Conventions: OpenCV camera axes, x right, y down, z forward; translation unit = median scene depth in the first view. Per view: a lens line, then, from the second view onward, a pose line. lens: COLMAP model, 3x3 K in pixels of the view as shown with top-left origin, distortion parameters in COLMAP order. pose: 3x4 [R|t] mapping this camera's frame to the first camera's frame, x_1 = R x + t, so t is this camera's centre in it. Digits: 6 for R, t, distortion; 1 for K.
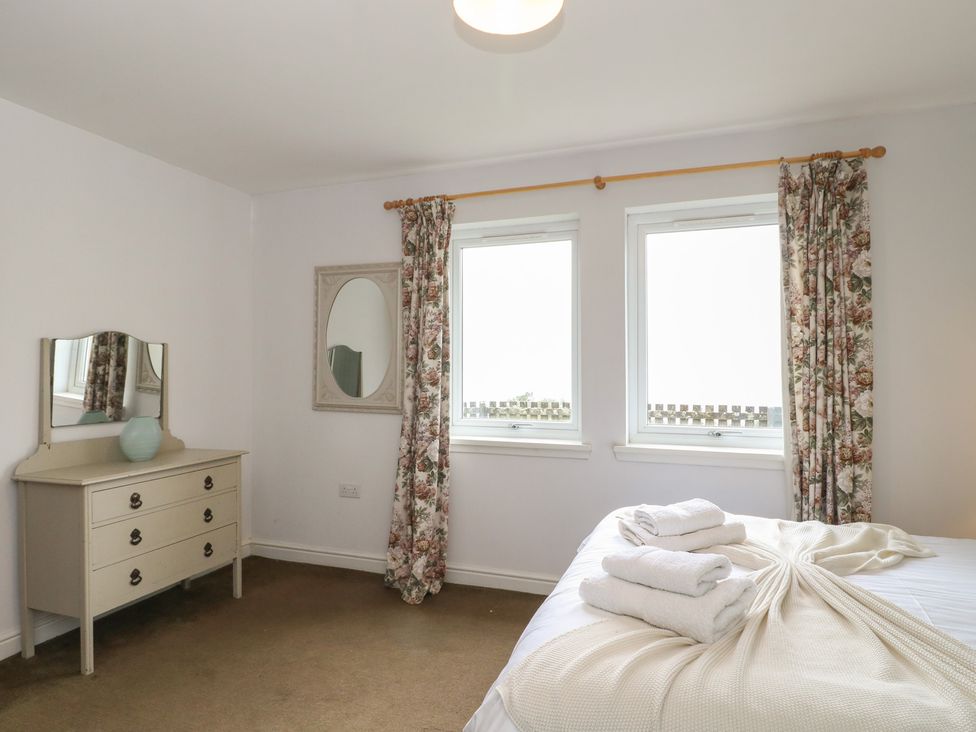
lens RADIAL K [[564.5, 0, 486.3], [0, 564.5, 361.2], [0, 0, 1]] dist [0.008121, -0.002134]
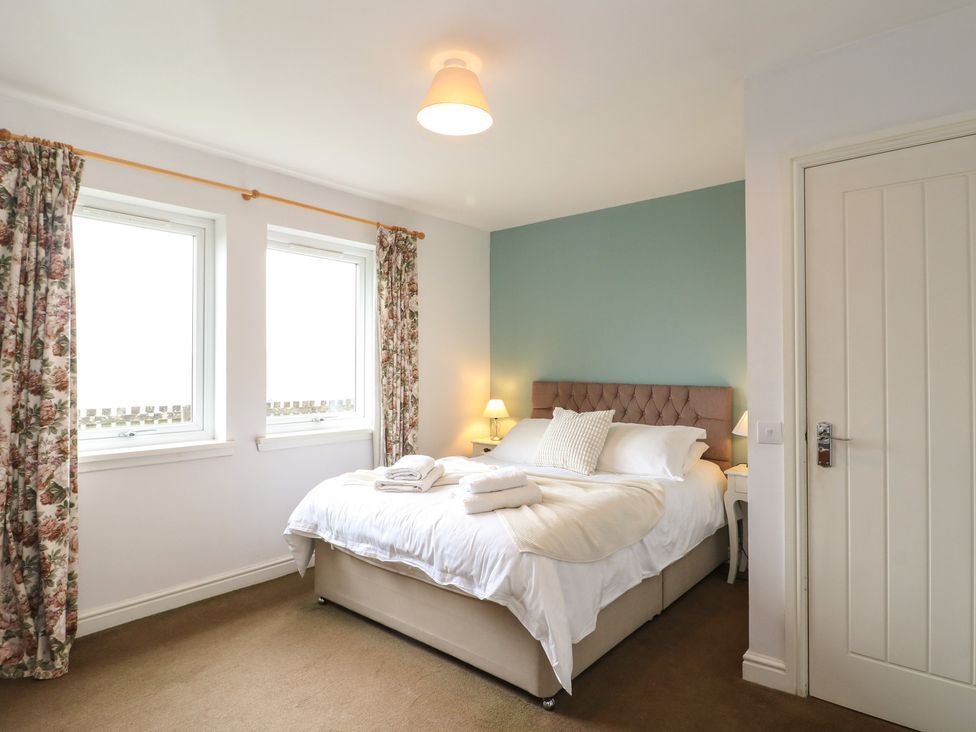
lens RADIAL K [[564.5, 0, 486.0], [0, 564.5, 367.4], [0, 0, 1]] dist [0.008121, -0.002134]
pose [[0.363334, 0.002375, 0.931656, -0.605181], [-0.010288, 0.999946, 0.001463, 0.005221], [-0.931602, -0.010116, 0.363339, 0.180802]]
